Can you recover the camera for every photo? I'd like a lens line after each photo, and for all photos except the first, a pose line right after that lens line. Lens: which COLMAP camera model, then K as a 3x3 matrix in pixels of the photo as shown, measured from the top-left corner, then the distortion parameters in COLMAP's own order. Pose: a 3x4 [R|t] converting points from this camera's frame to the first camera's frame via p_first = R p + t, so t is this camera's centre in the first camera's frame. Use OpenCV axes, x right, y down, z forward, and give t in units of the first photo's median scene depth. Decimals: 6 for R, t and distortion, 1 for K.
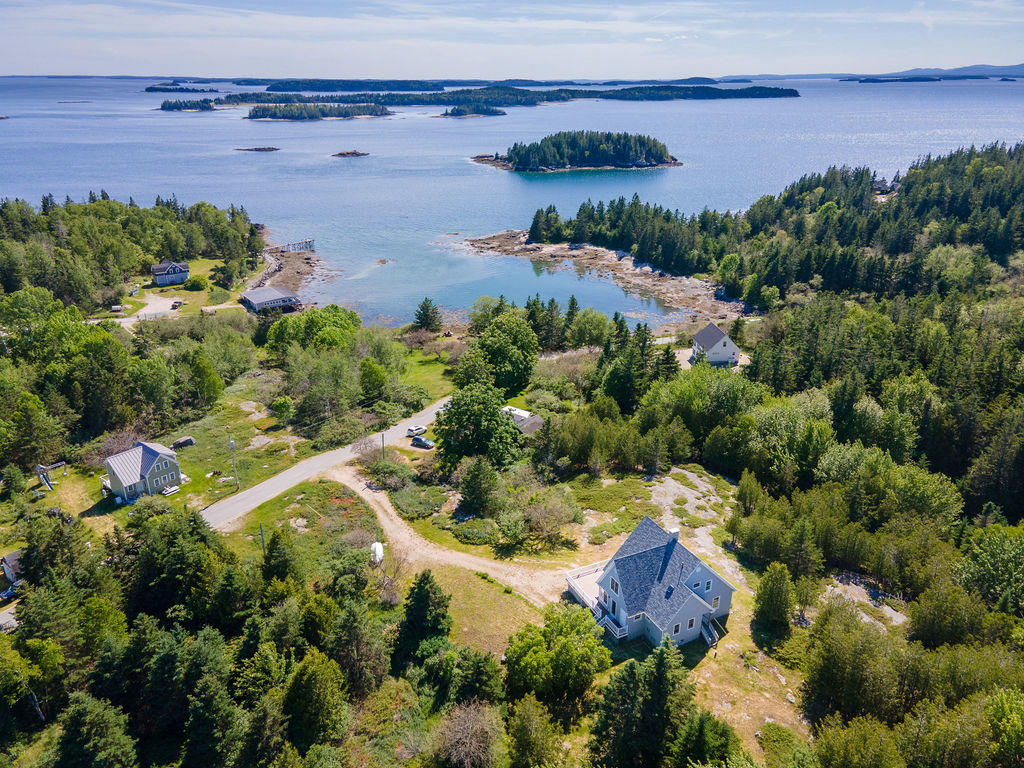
lens RADIAL K [[754.4, 0, 512.0], [0, 754.4, 384.0], [0, 0, 1]] dist [0.040784, 0.004947]
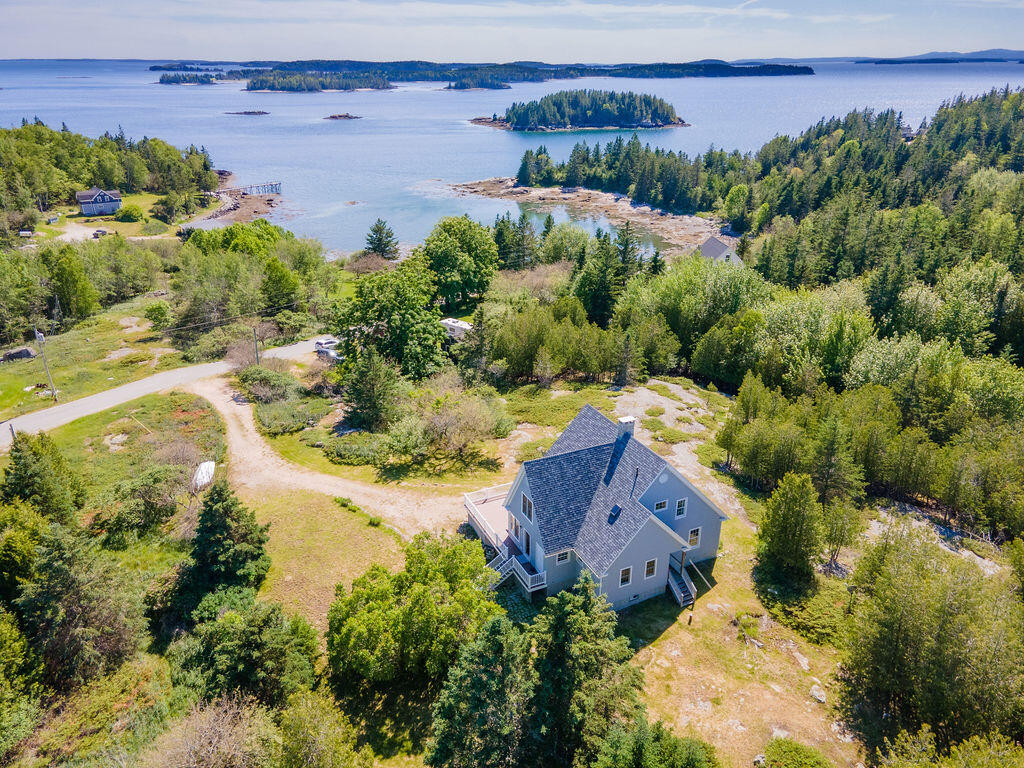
lens RADIAL K [[754.2, 0, 507.6], [0, 754.2, 383.8], [0, 0, 1]] dist [0.050344, -0.001946]
pose [[0.999853, 0.003116, -0.016865, 0.087043], [-0.002801, 0.999821, 0.018694, 0.104284], [0.016920, -0.018644, 0.999683, 0.263050]]
